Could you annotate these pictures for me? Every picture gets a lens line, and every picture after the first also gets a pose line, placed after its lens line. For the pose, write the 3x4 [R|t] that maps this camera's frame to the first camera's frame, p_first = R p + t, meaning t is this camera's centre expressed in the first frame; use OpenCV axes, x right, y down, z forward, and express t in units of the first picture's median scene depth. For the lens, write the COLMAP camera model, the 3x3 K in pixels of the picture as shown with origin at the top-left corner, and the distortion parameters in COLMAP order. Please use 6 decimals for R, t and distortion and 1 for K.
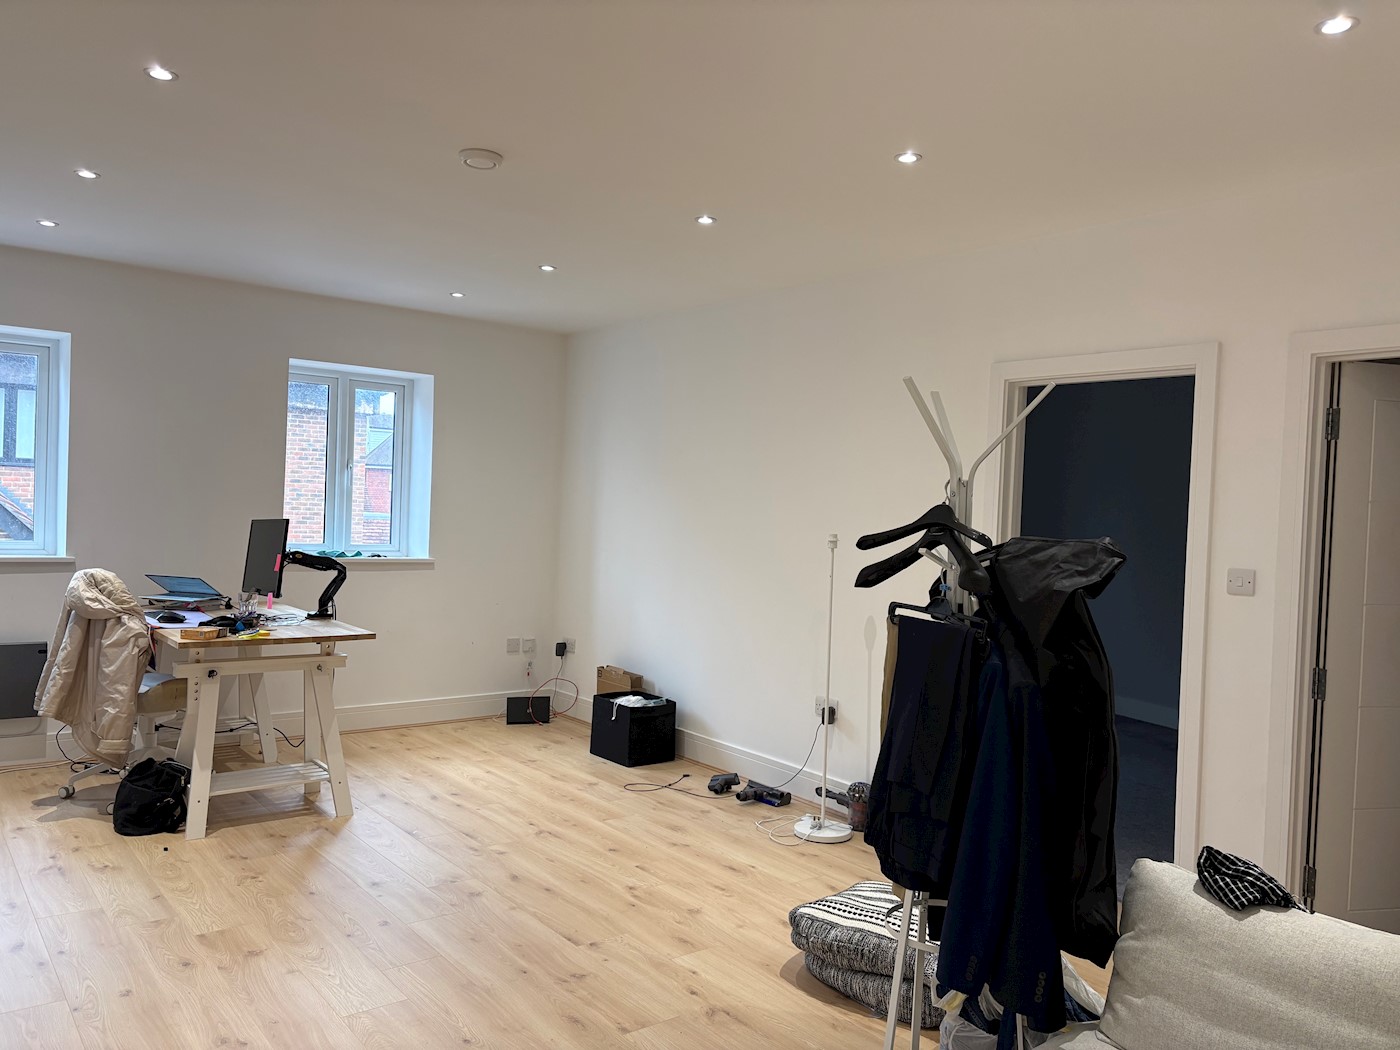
lens RADIAL K [[1059.3, 0, 696.6], [0, 1059.3, 527.3], [0, 0, 1]] dist [0.054754, -0.057107]
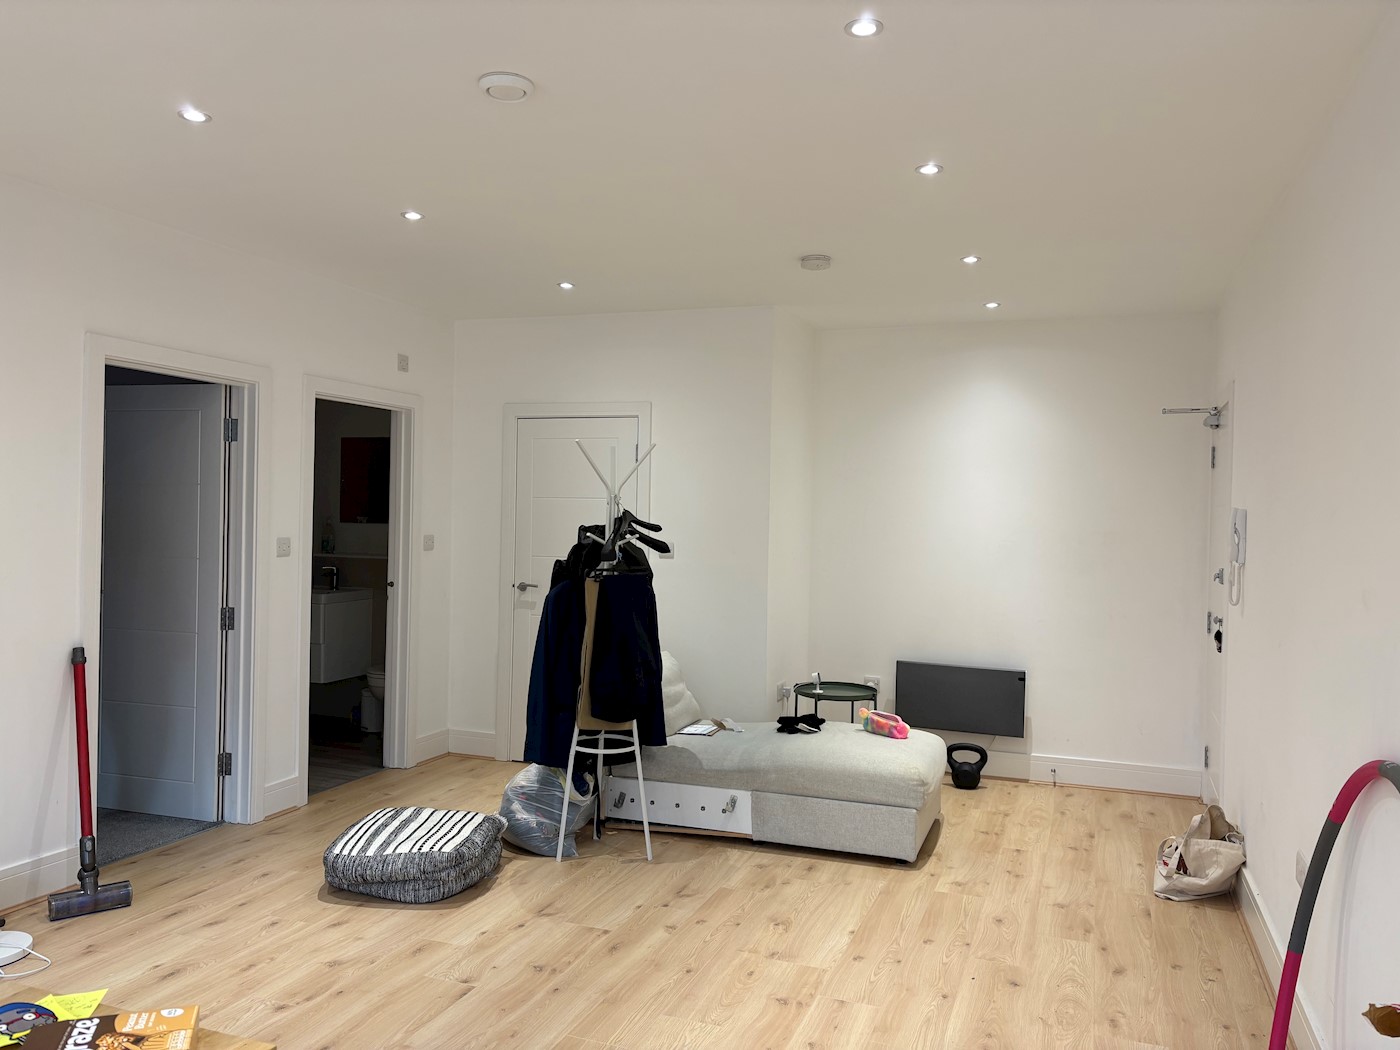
lens RADIAL K [[1059.3, 0, 696.6], [0, 1059.3, 527.3], [0, 0, 1]] dist [0.054754, -0.057107]
pose [[-0.518942, -0.060340, 0.852677, -0.903623], [-0.024382, 0.998144, 0.055795, -0.061922], [-0.854462, 0.008164, -0.519450, 1.204790]]
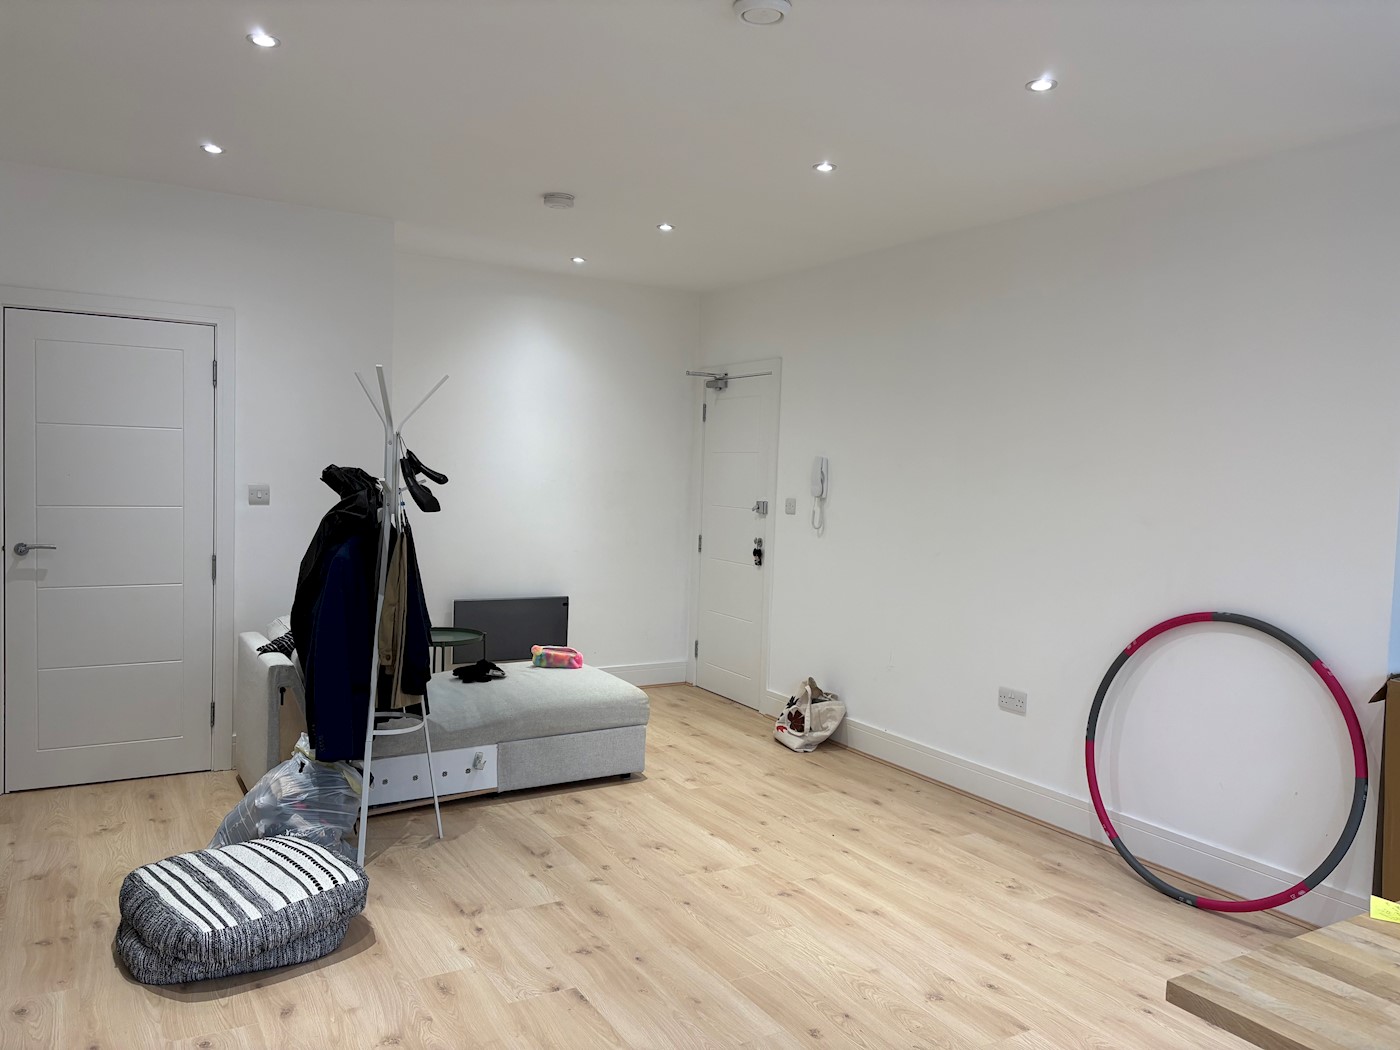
lens RADIAL K [[1059.3, 0, 696.6], [0, 1059.3, 527.3], [0, 0, 1]] dist [0.054754, -0.057107]
pose [[-0.988362, -0.078381, 0.130370, -0.264372], [-0.068019, 0.994298, 0.082128, -0.043850], [-0.136064, 0.072305, -0.988058, 1.642903]]
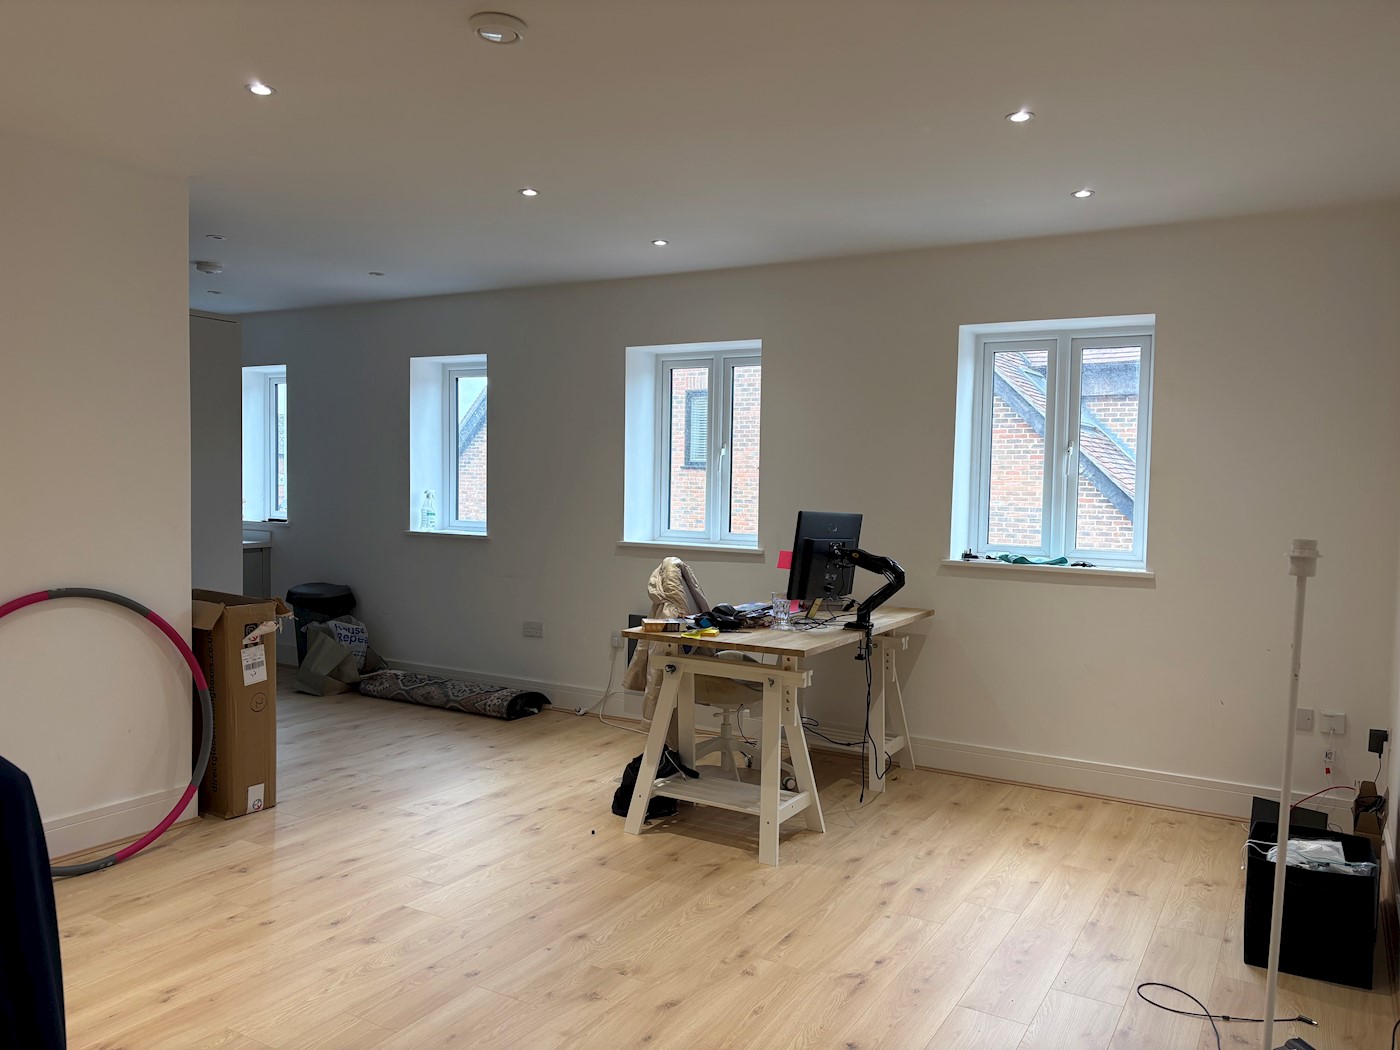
lens RADIAL K [[1059.3, 0, 696.6], [0, 1059.3, 527.3], [0, 0, 1]] dist [0.054754, -0.057107]
pose [[0.363944, 0.010427, -0.931362, 0.531865], [-0.022734, 0.999739, 0.002309, 0.007668], [0.931143, 0.020333, 0.364086, 0.800035]]
